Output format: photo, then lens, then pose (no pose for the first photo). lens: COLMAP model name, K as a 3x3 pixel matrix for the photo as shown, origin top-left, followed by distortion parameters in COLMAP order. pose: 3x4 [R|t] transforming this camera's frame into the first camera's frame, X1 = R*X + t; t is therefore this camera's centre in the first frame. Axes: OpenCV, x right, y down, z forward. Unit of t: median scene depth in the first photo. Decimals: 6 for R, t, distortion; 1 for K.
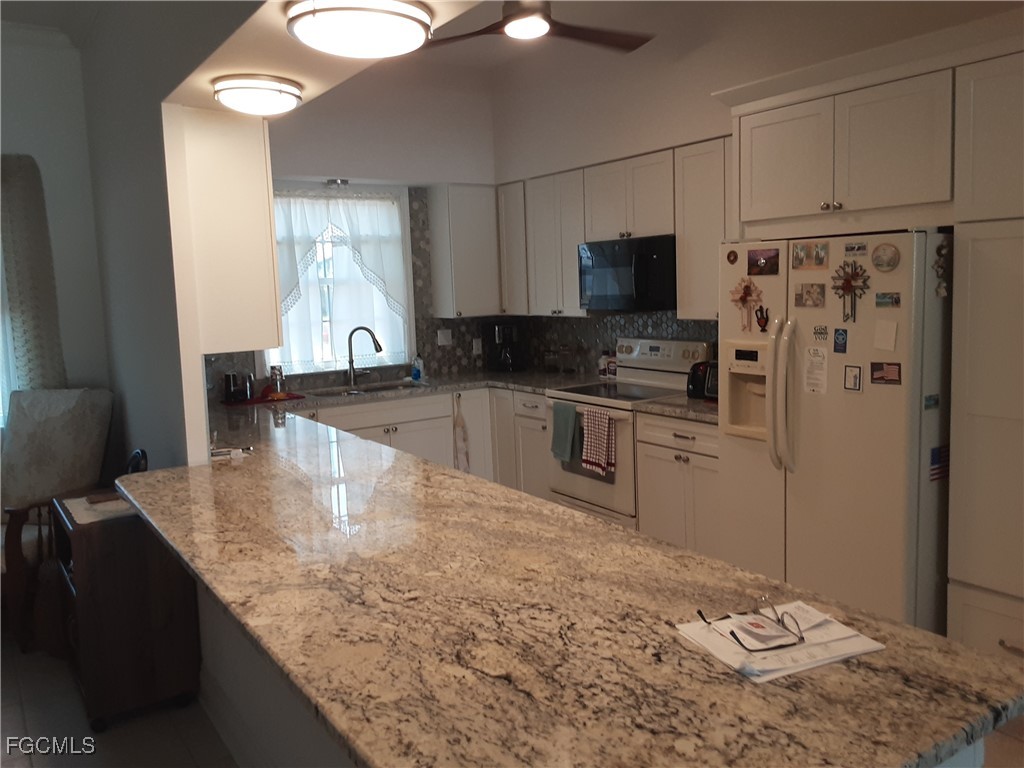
lens RADIAL K [[814.0, 0, 514.3], [0, 814.0, 378.0], [0, 0, 1]] dist [0.113348, -0.158378]
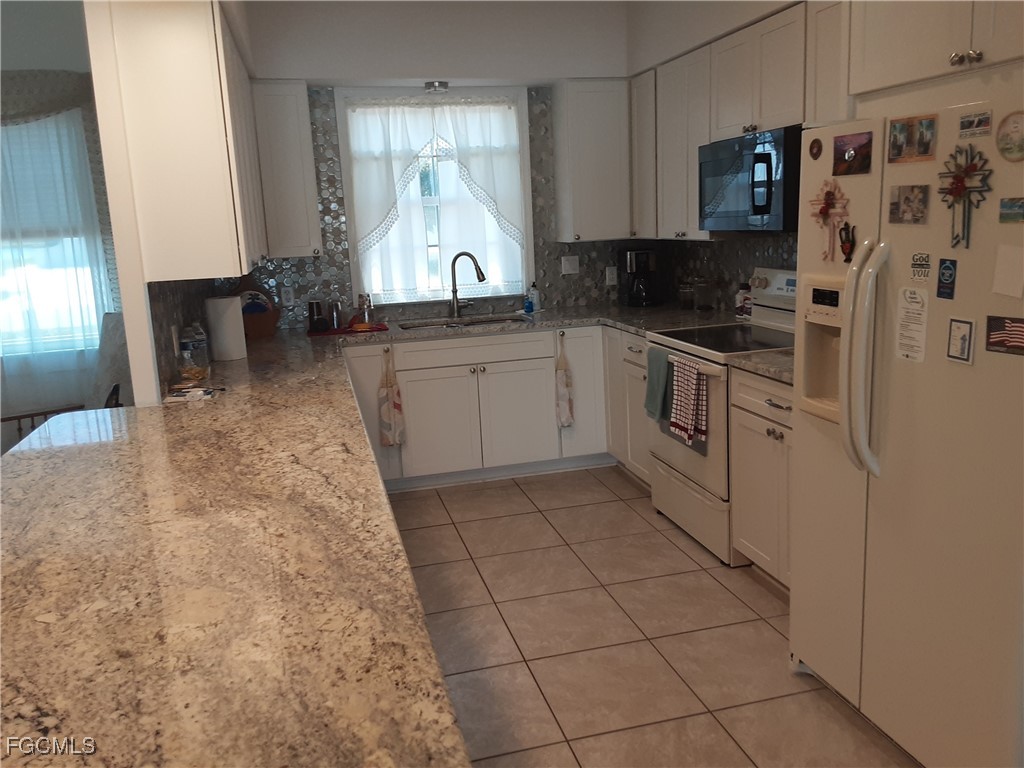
lens RADIAL K [[814.0, 0, 514.3], [0, 814.0, 378.0], [0, 0, 1]] dist [0.113348, -0.158378]
pose [[0.943889, 0.055532, -0.325560, 0.203360], [-0.025914, 0.995176, 0.094619, -0.014734], [0.329244, -0.080873, 0.940775, 0.209384]]
